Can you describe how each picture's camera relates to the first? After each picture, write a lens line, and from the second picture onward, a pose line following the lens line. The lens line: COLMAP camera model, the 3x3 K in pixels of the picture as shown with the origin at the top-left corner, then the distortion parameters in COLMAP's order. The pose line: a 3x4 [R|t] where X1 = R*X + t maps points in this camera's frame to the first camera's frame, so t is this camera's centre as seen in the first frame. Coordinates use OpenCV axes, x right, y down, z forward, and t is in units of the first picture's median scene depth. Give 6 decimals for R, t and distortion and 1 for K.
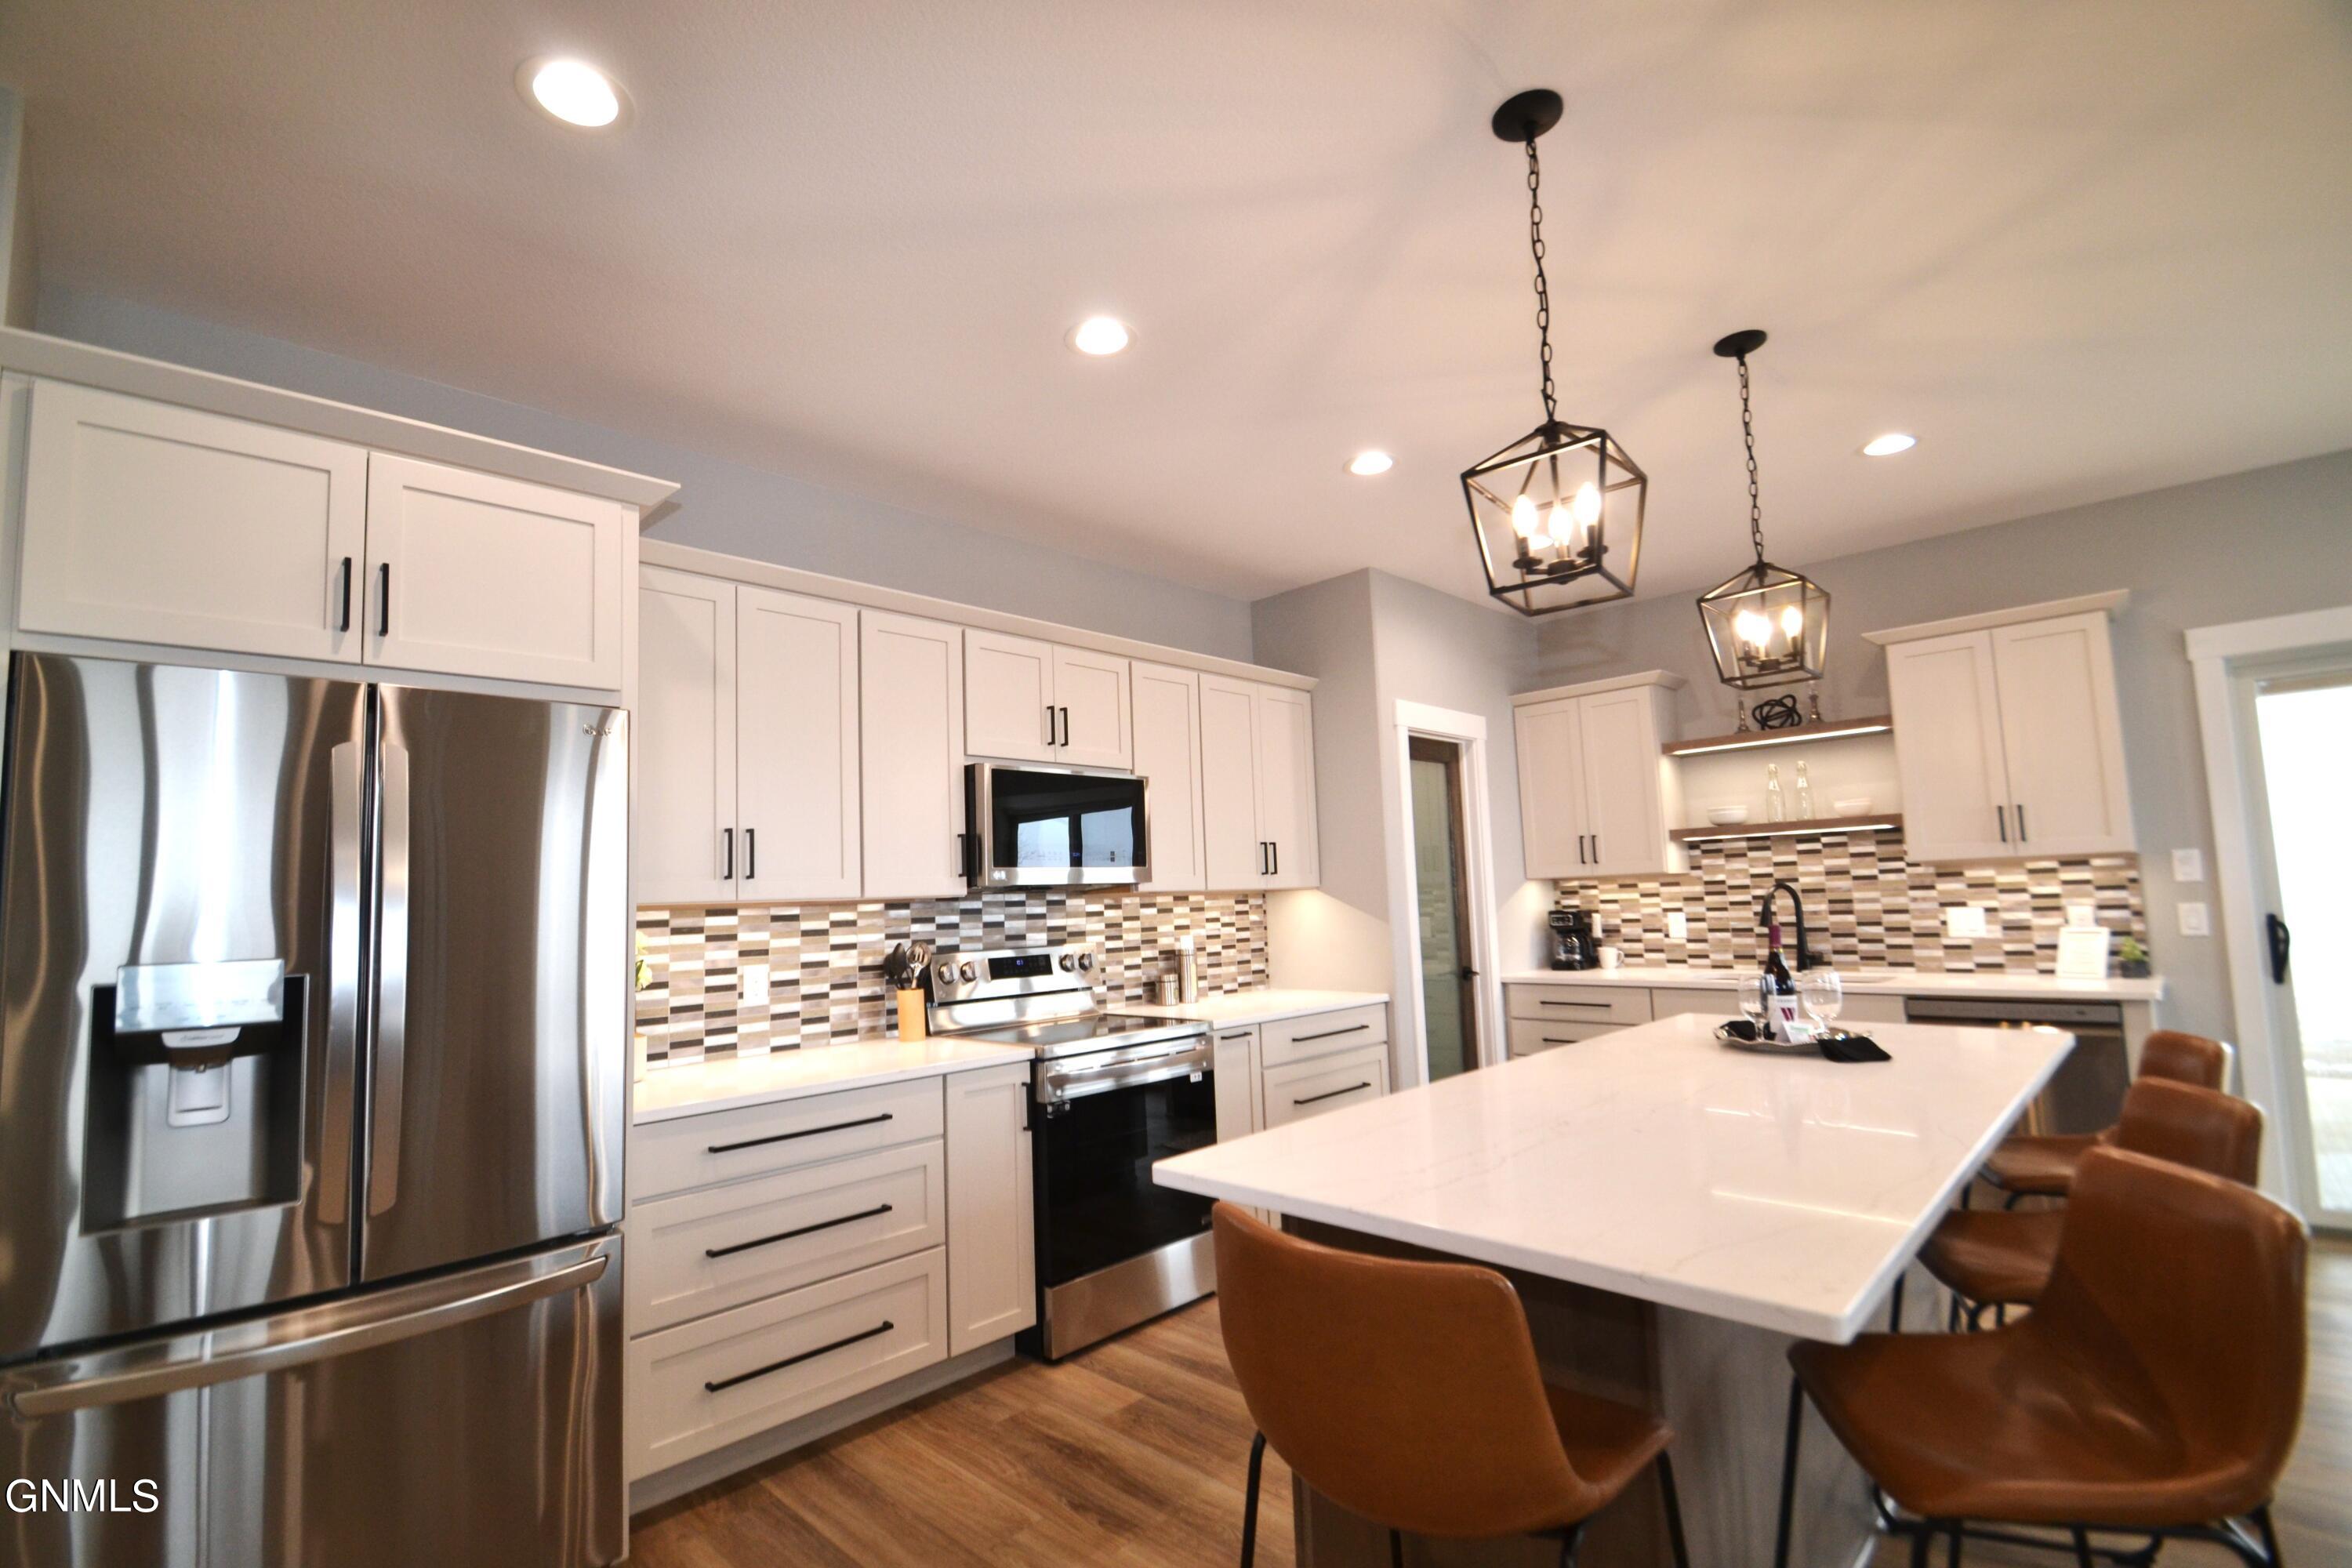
lens RADIAL K [[1052.5, 0, 1144.1], [0, 1052.5, 800.3], [0, 0, 1]] dist [0.010816, -0.015512]
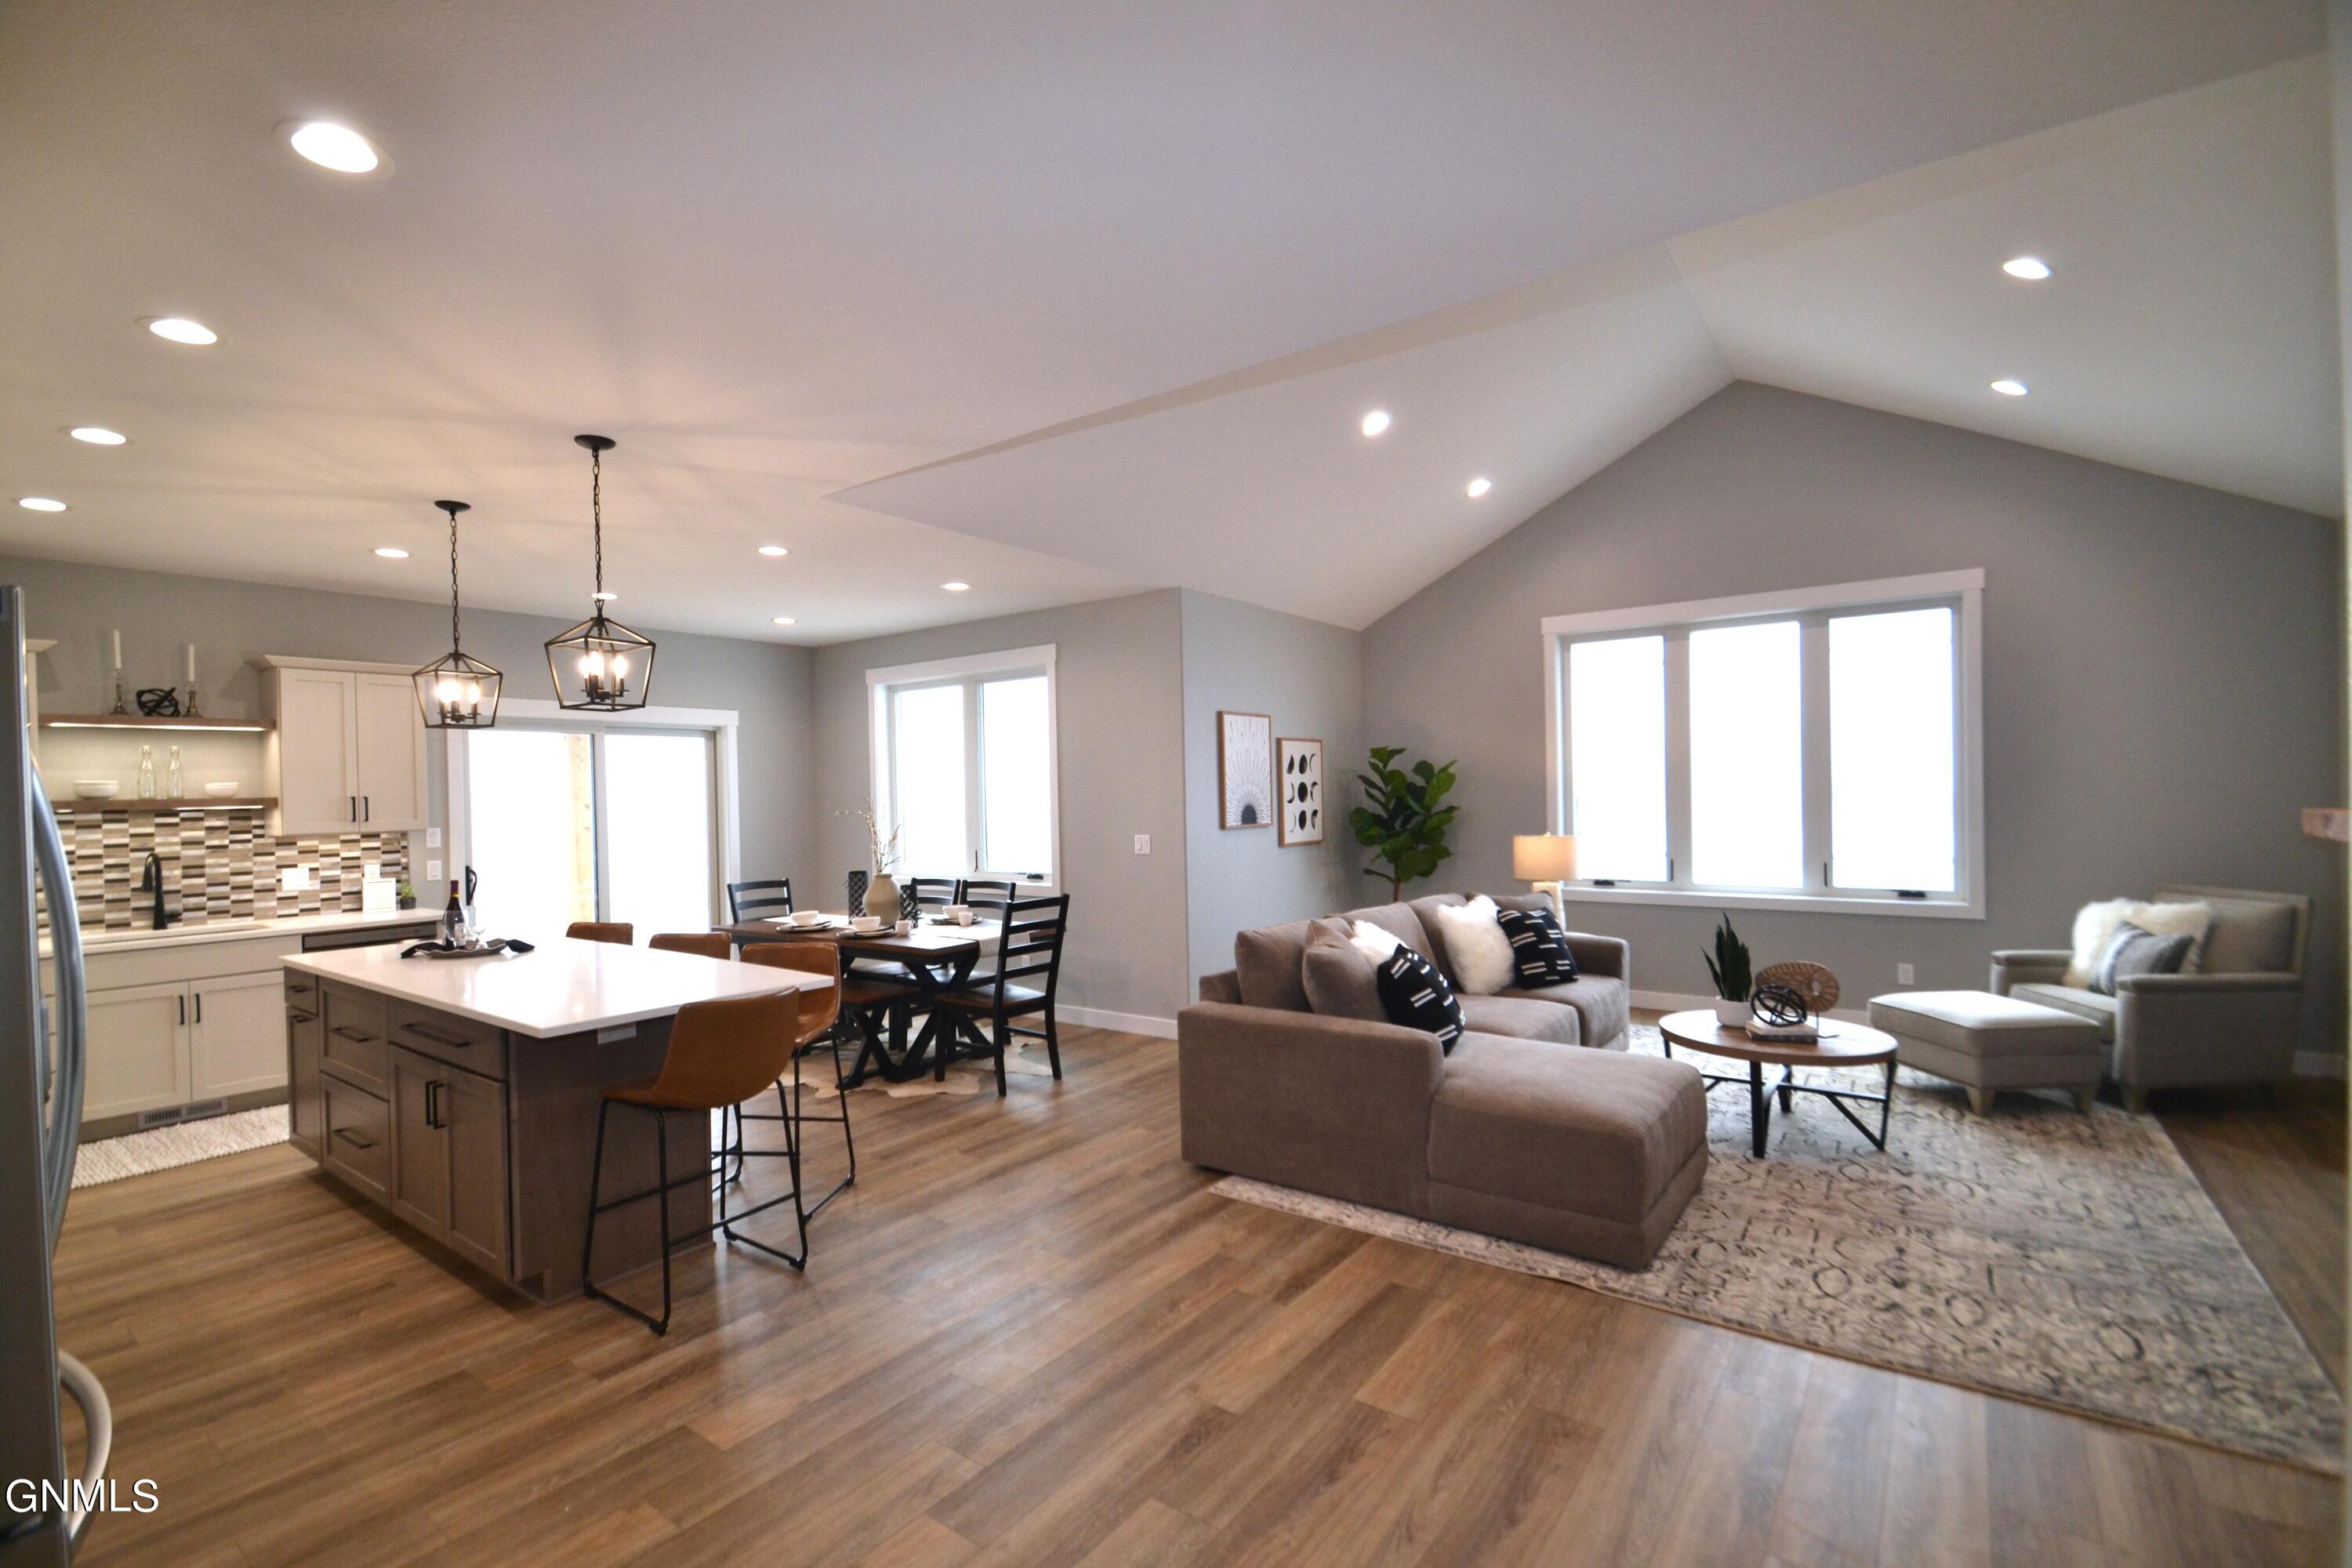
lens RADIAL K [[1052.5, 0, 1144.1], [0, 1052.5, 800.3], [0, 0, 1]] dist [0.010816, -0.015512]
pose [[-0.143981, 0.030675, 0.989105, -0.780217], [-0.071730, 0.996567, -0.041348, -0.008125], [-0.986977, -0.076902, -0.141286, 0.136141]]
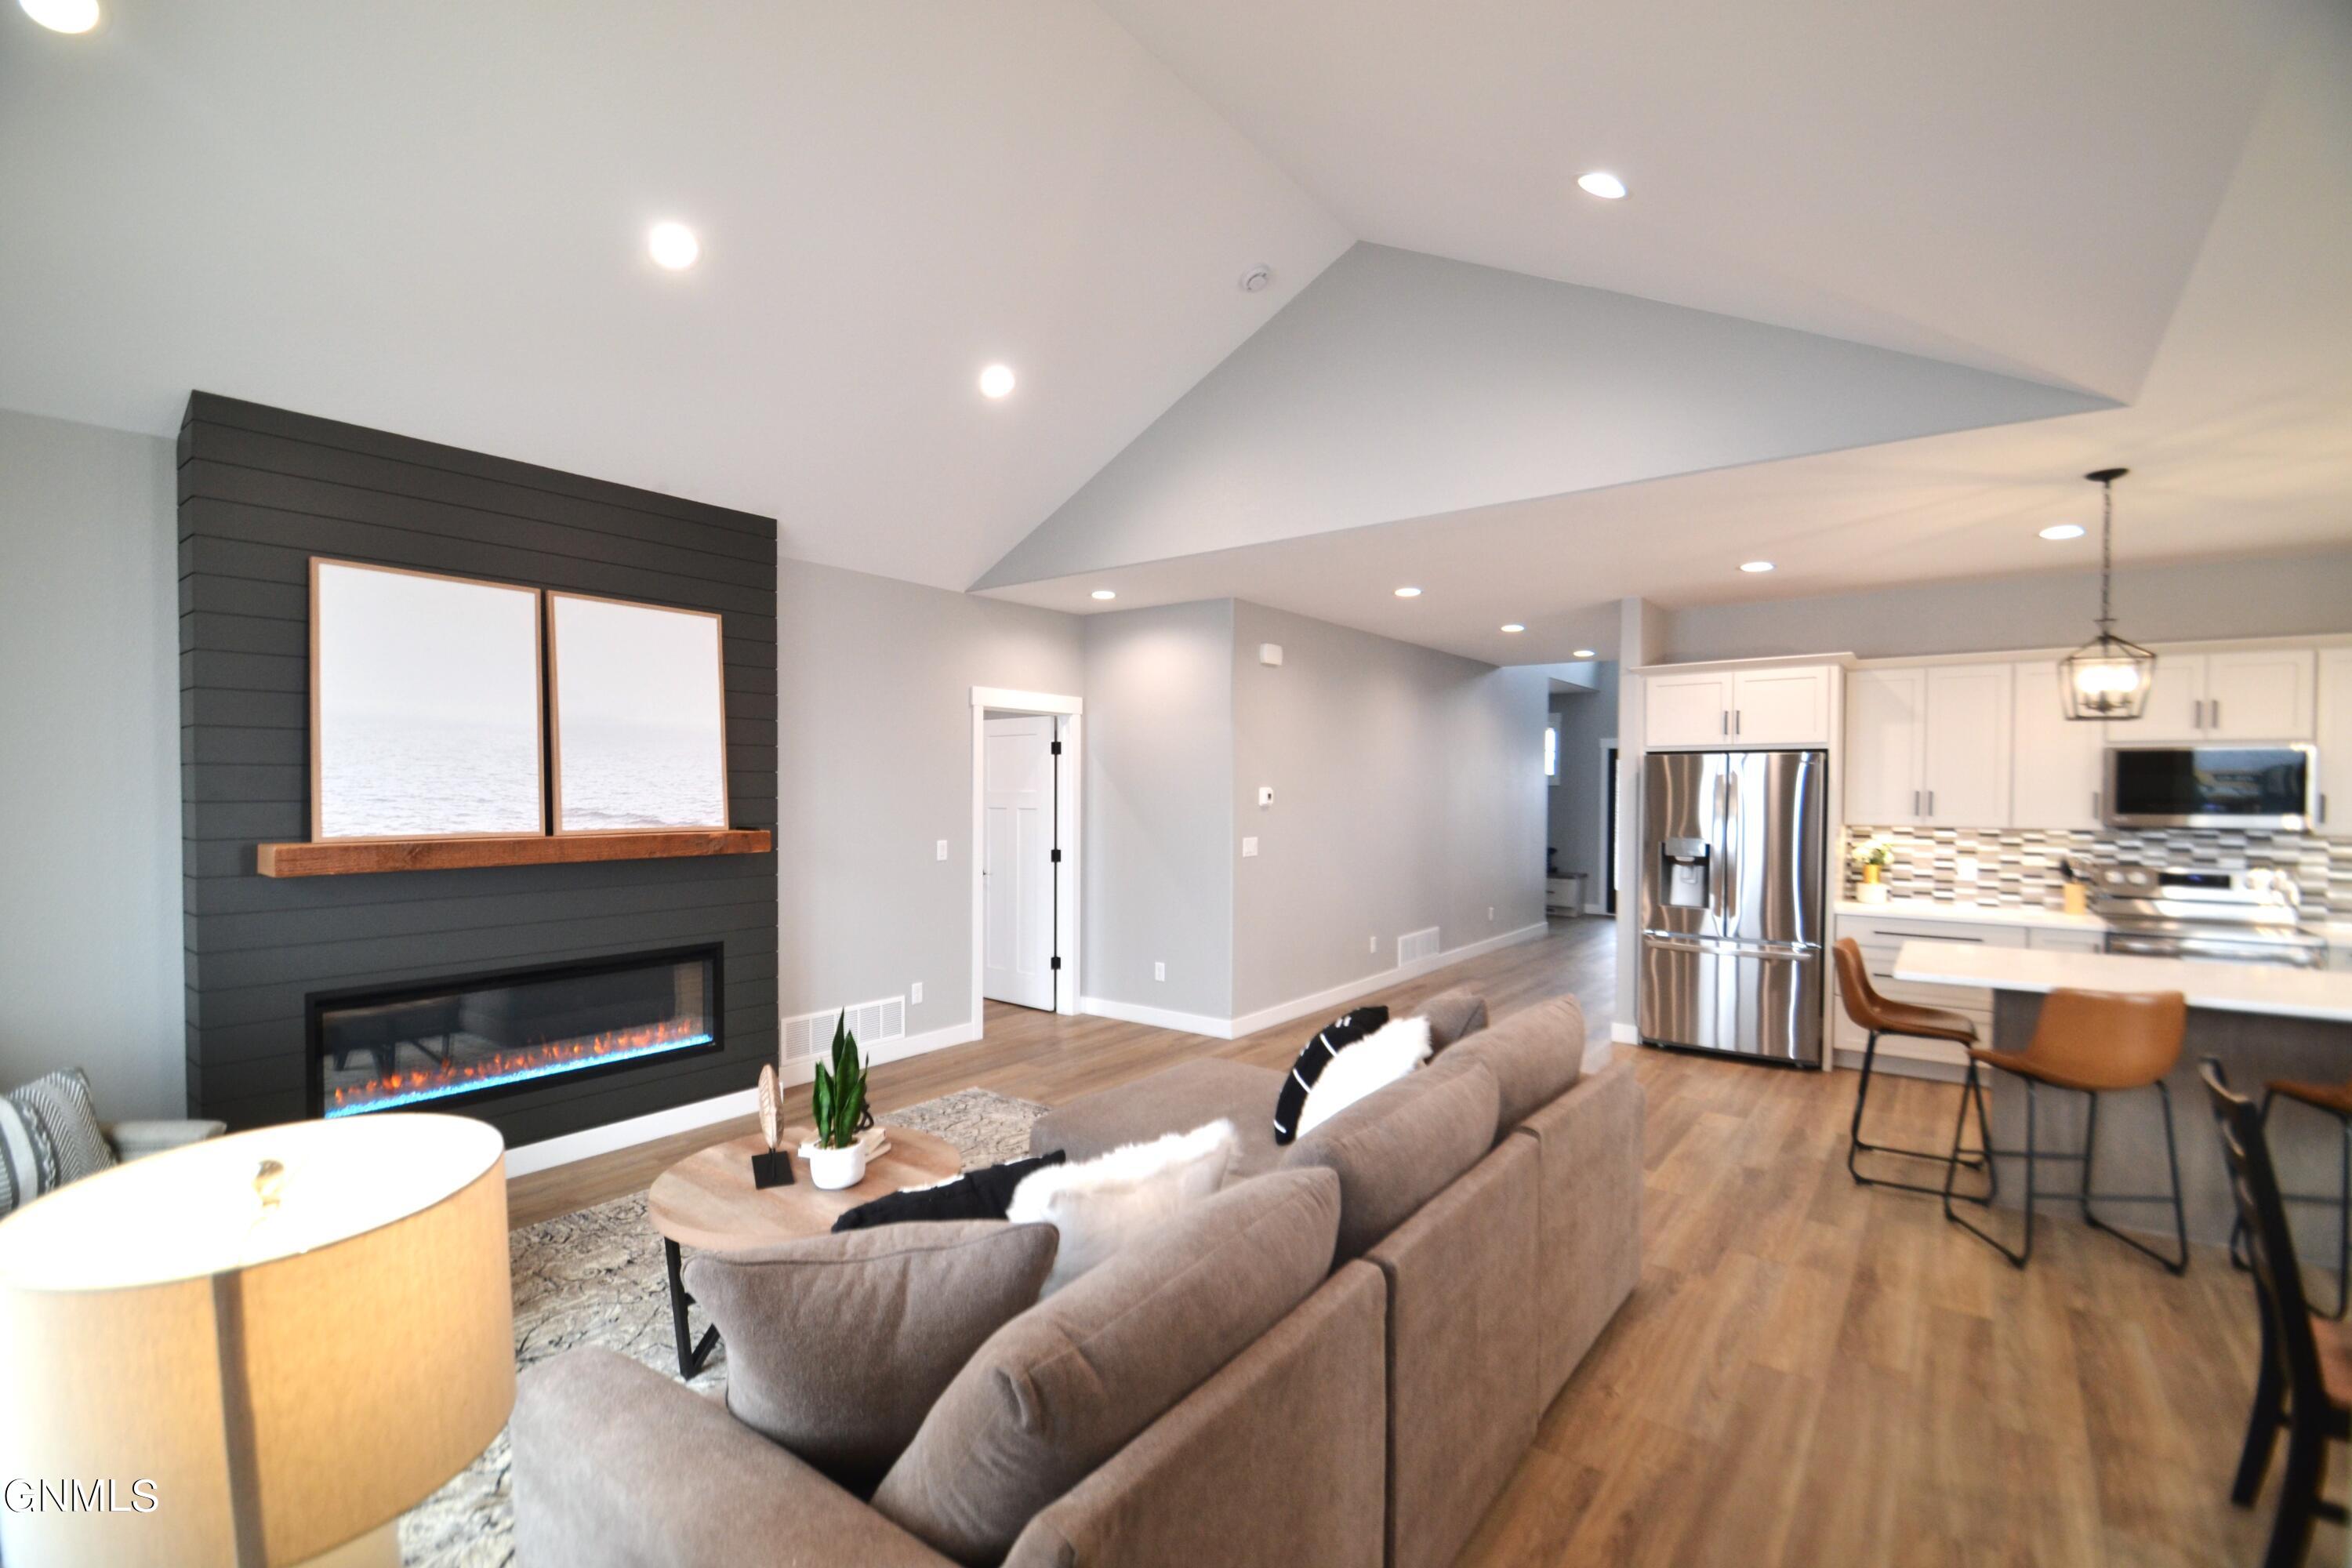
lens RADIAL K [[1052.5, 0, 1144.1], [0, 1052.5, 800.3], [0, 0, 1]] dist [0.010816, -0.015512]
pose [[0.129814, 0.052360, -0.990155, 1.039072], [0.087191, 0.994134, 0.064001, -0.156747], [0.987697, -0.094641, 0.124488, -0.540740]]
